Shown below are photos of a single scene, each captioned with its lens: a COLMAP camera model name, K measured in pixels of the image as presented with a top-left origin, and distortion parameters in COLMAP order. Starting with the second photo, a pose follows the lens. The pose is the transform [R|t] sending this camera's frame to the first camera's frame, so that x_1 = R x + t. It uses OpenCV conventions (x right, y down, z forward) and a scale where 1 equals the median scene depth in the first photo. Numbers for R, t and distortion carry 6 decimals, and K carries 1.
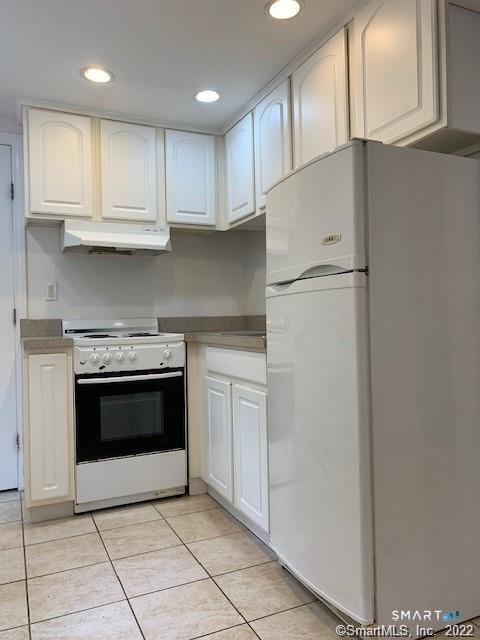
lens RADIAL K [[491.6, 0, 240.0], [0, 491.6, 320.0], [0, 0, 1]] dist [0.070368, -0.093526]
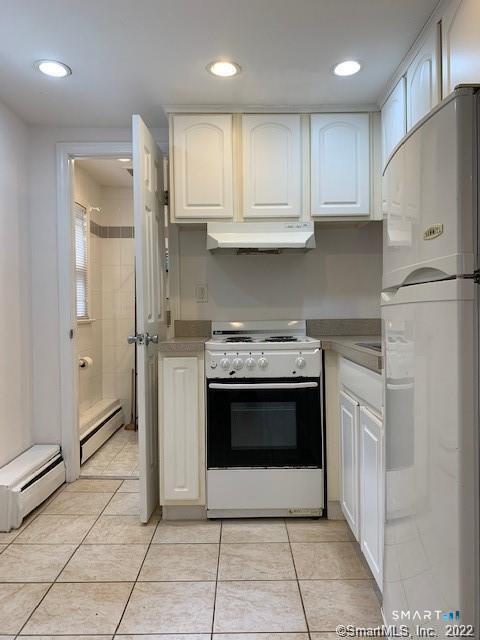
lens RADIAL K [[491.6, 0, 240.0], [0, 491.6, 320.0], [0, 0, 1]] dist [0.070368, -0.093526]
pose [[0.909512, 0.015939, -0.415372, 0.131605], [-0.008471, 0.999768, 0.019816, -0.026860], [0.415592, -0.014504, 0.909436, 0.126167]]
